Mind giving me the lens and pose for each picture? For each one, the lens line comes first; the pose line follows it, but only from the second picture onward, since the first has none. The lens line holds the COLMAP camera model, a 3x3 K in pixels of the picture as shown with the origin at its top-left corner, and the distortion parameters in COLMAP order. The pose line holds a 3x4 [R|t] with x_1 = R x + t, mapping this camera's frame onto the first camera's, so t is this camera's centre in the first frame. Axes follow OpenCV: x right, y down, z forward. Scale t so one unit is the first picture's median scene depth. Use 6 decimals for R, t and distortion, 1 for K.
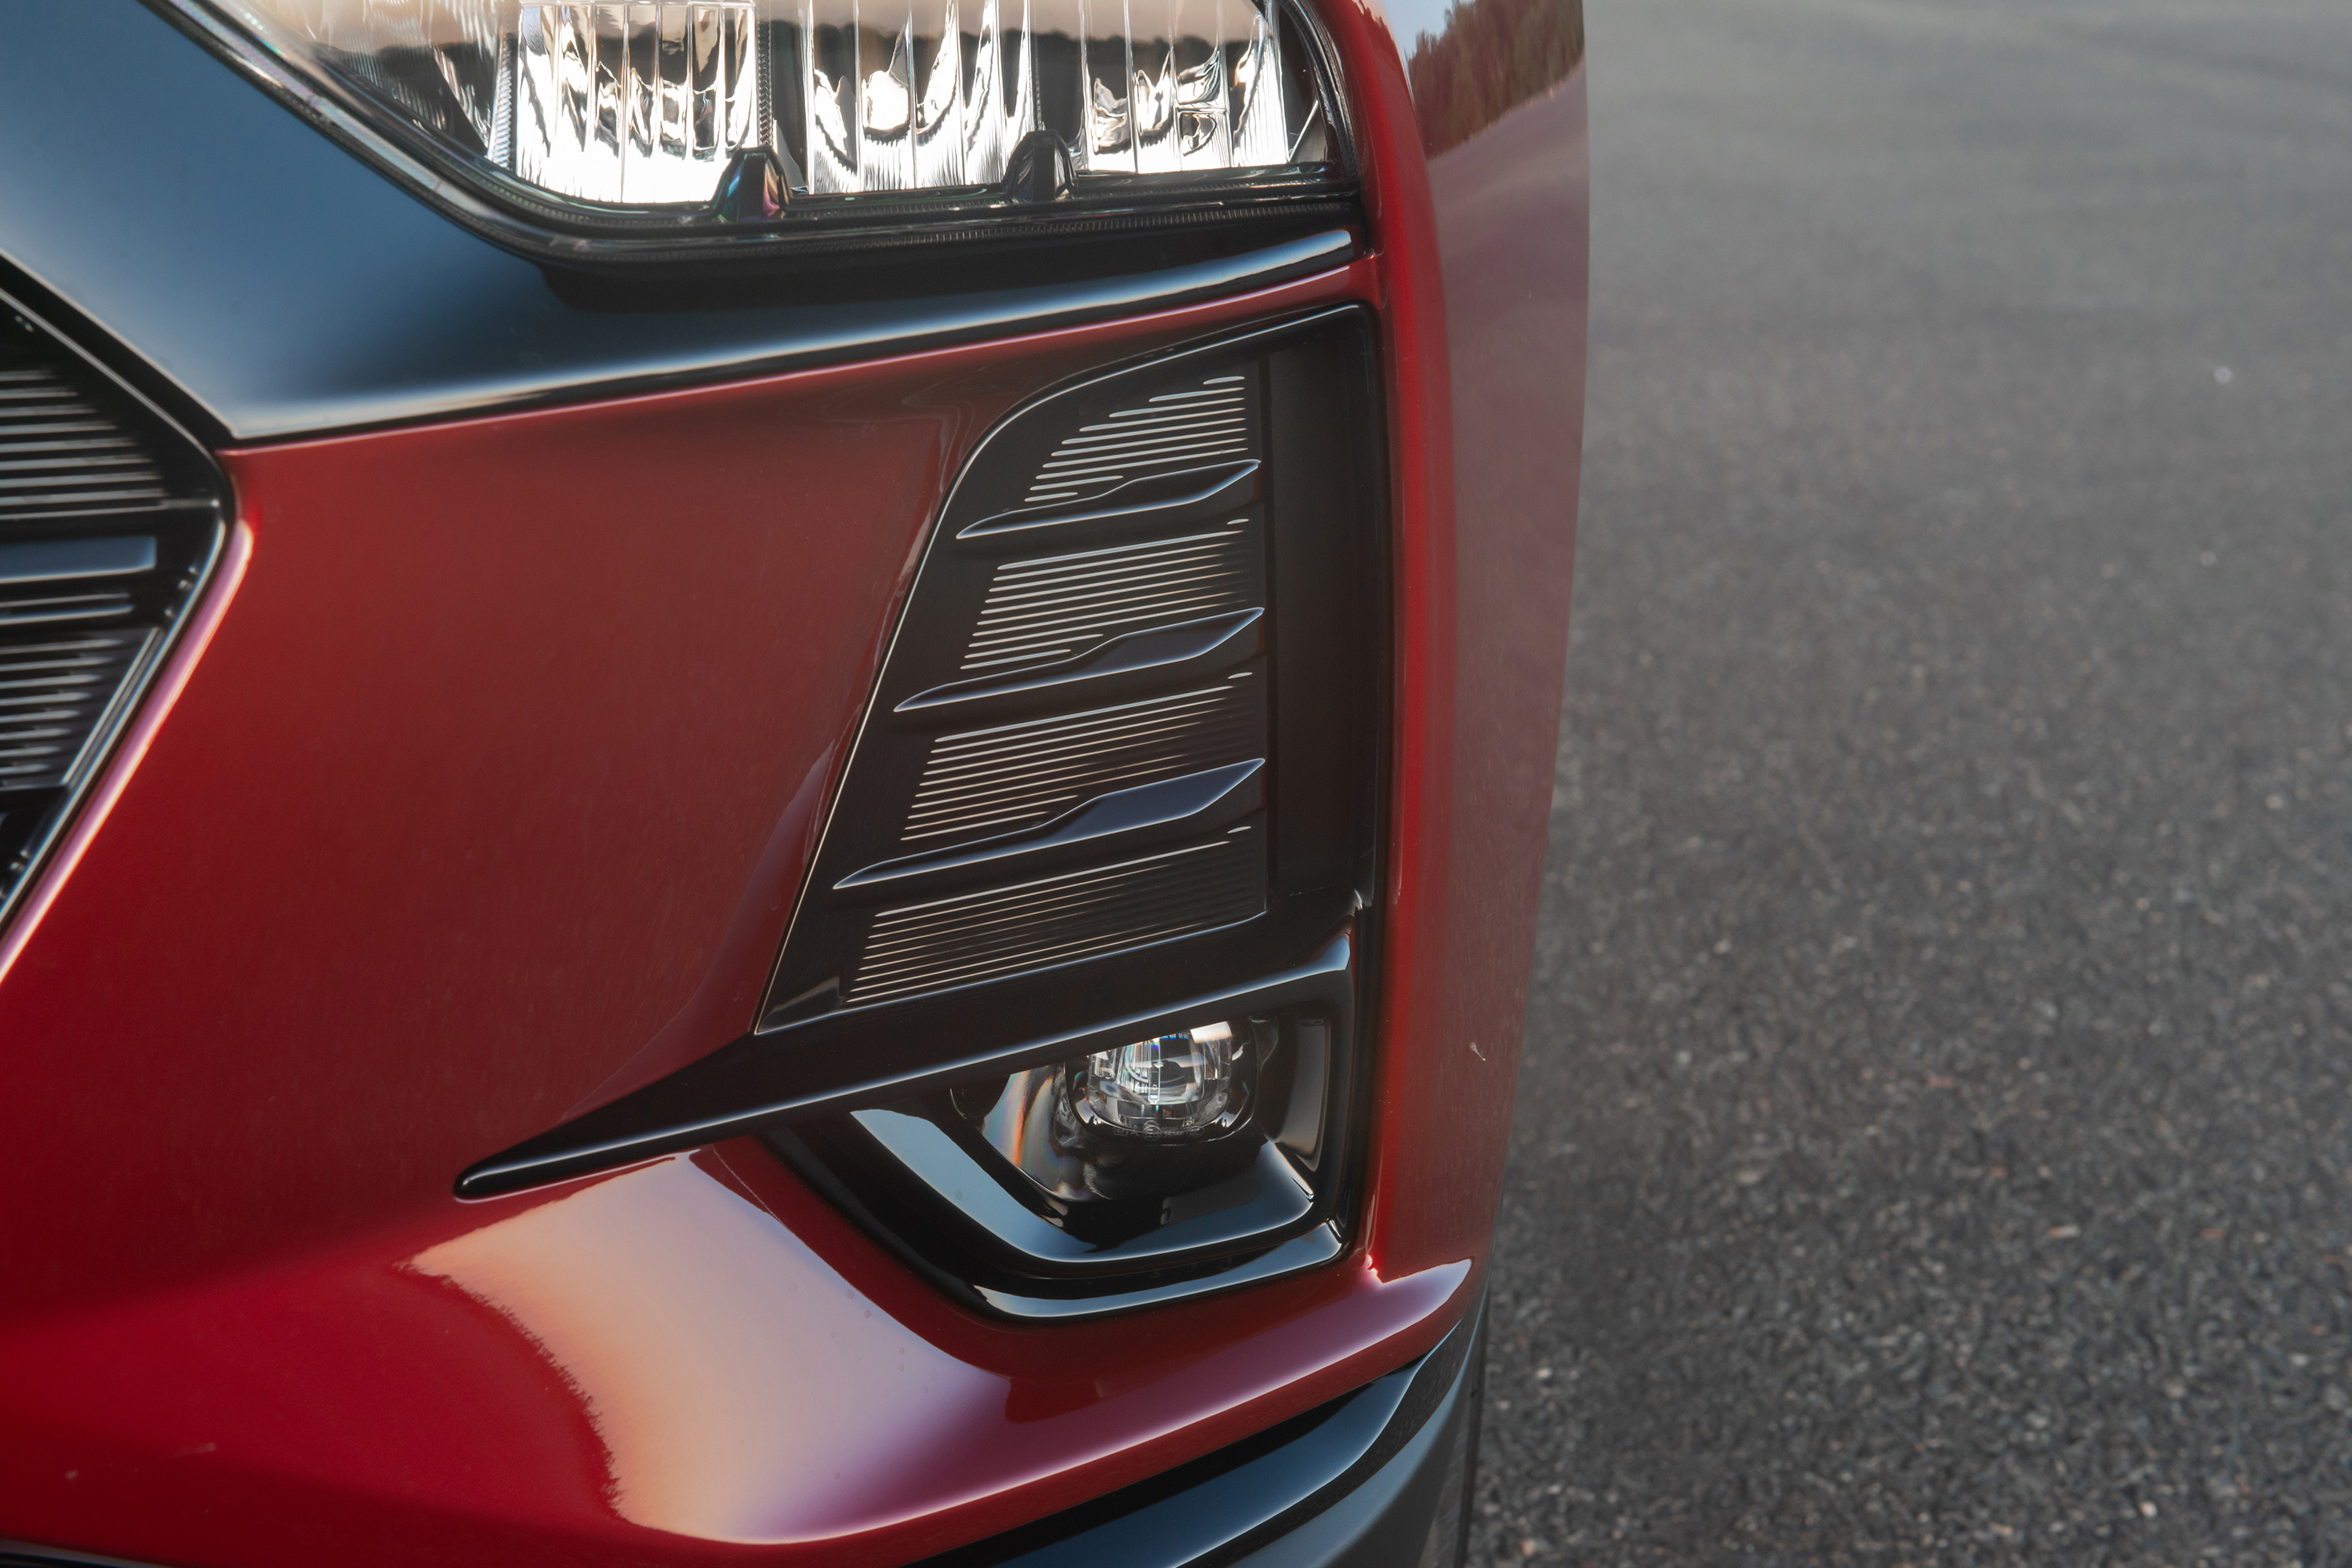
lens RADIAL K [[4165.5, 0, 1172.7], [0, 4165.5, 783.1], [0, 0, 1]] dist [0.288437, 0.000000]
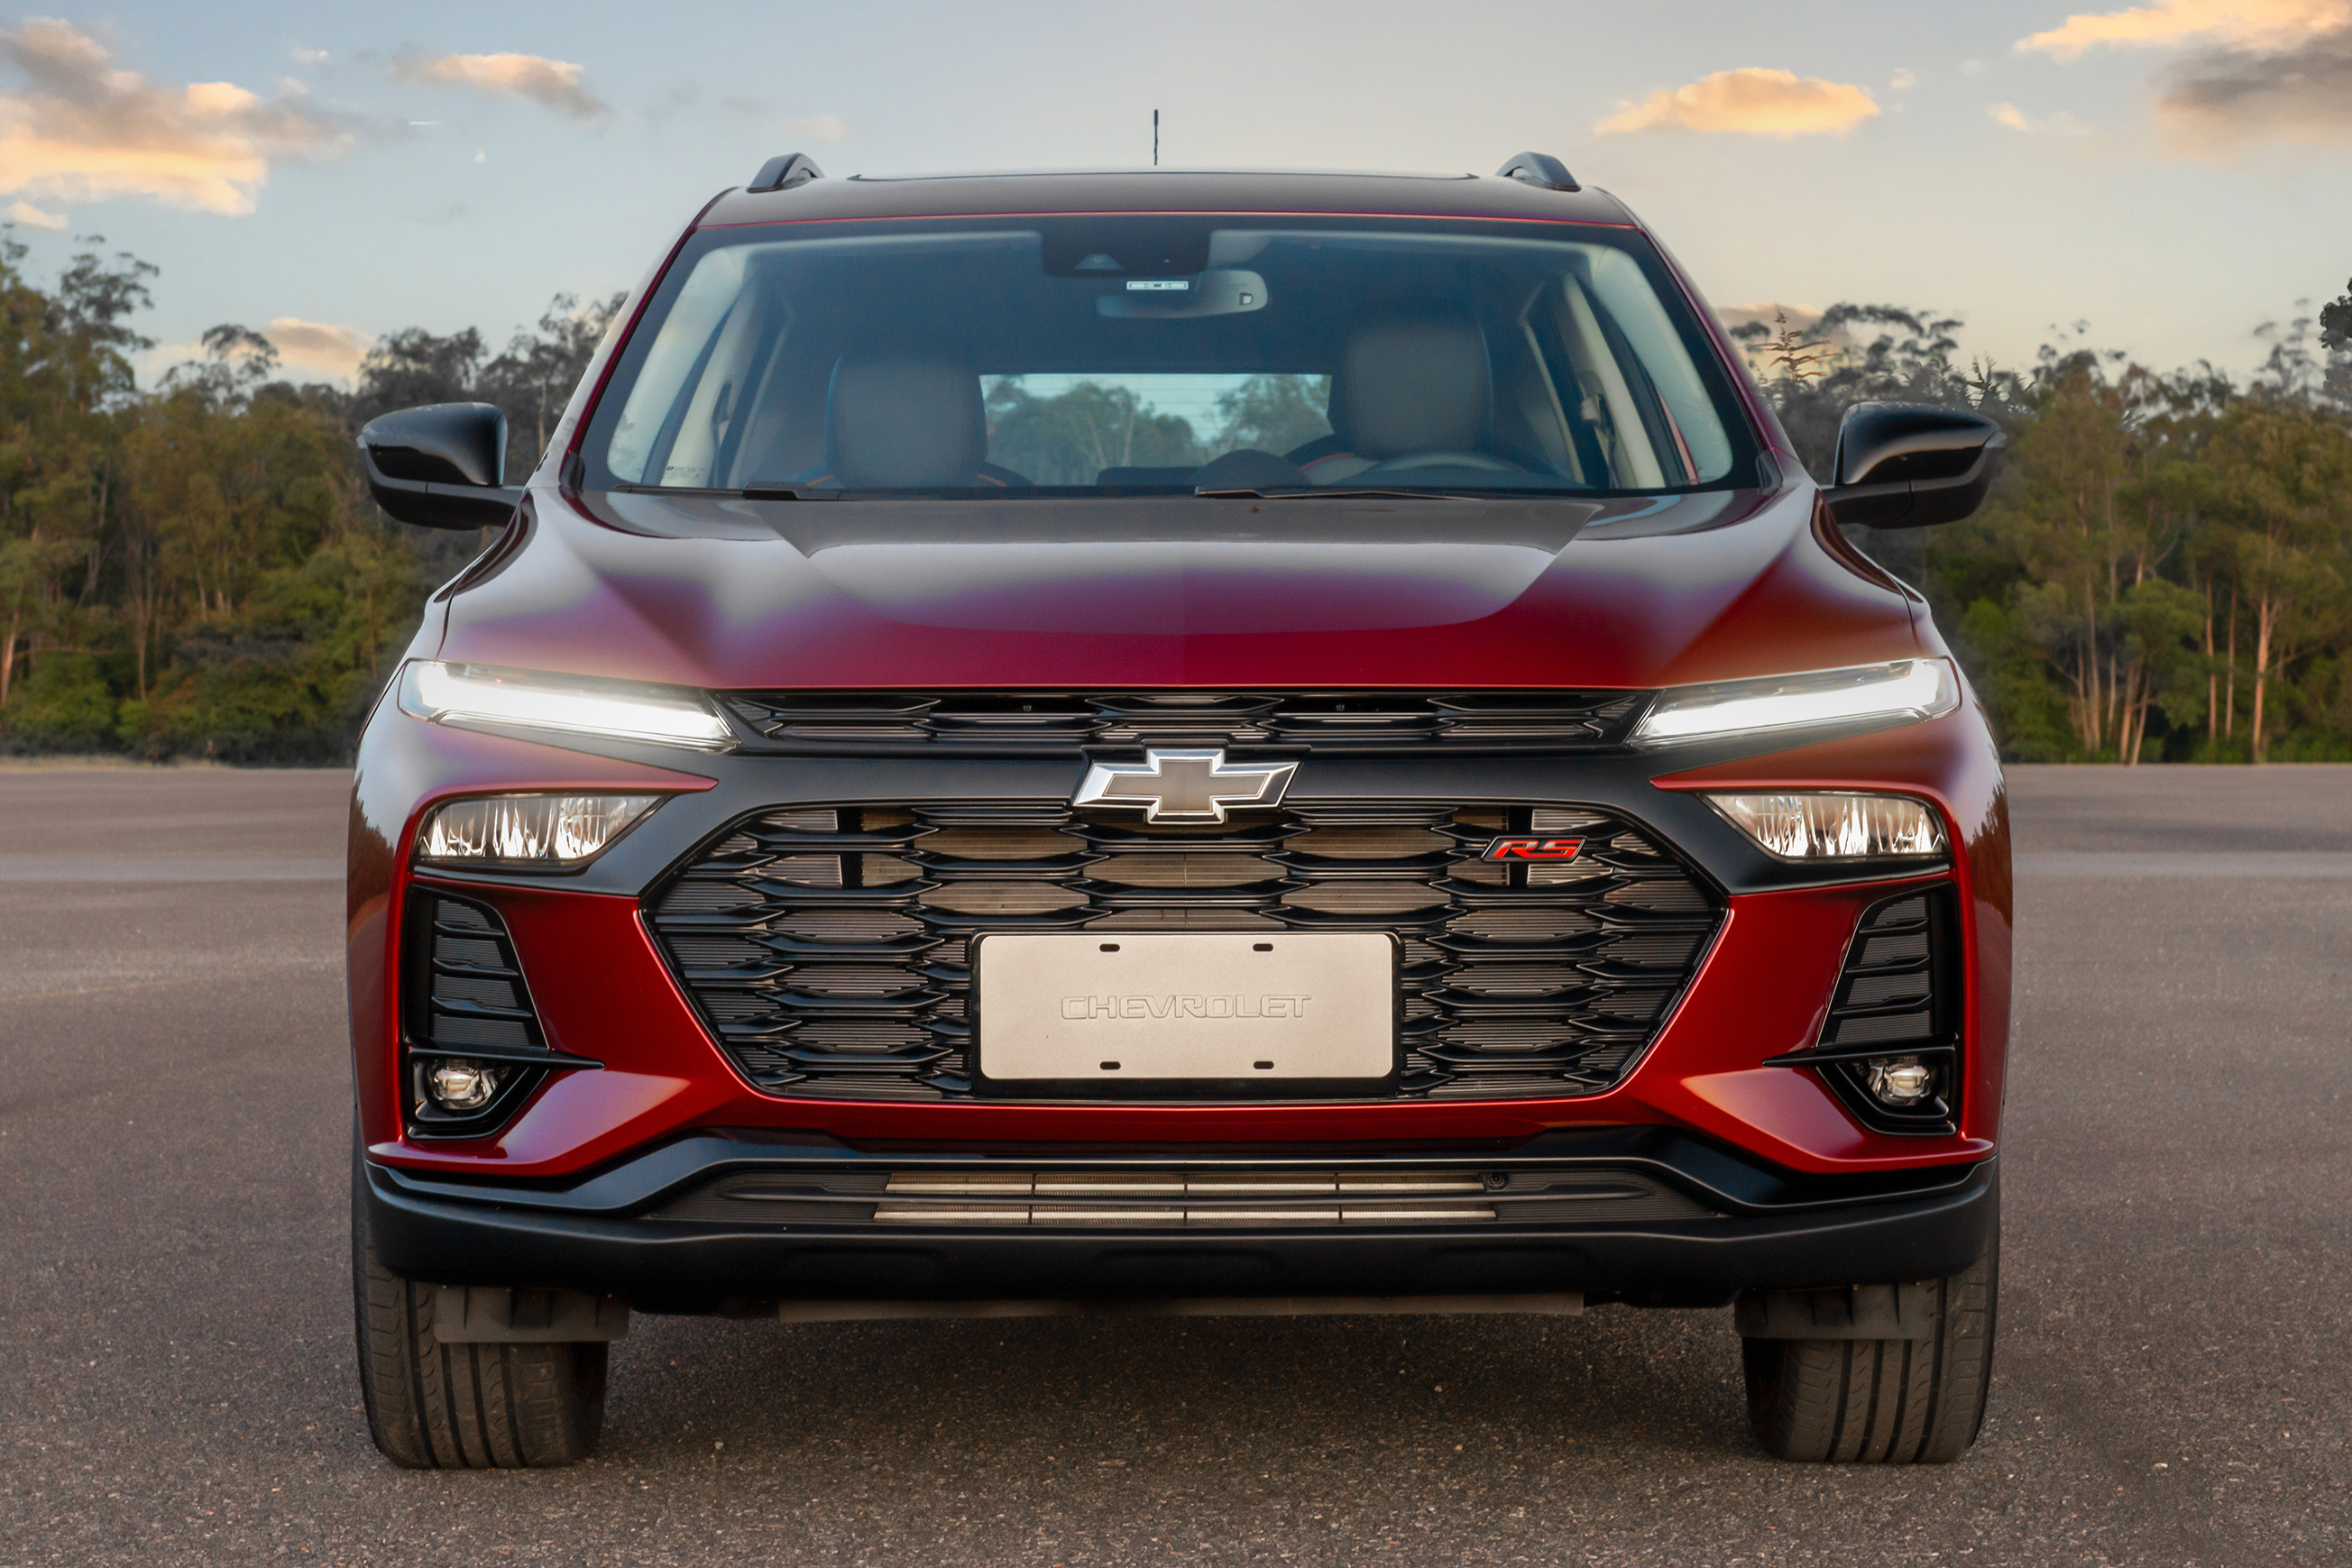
lens RADIAL K [[4711.8, 0, 1176.1], [0, 4711.8, 780.6], [0, 0, 1]] dist [-0.083914, 0.000000]
pose [[0.994045, -0.022866, -0.106544, -0.221452], [-0.000747, 0.976283, -0.216497, 0.797223], [0.108968, 0.215288, 0.970452, -3.612468]]
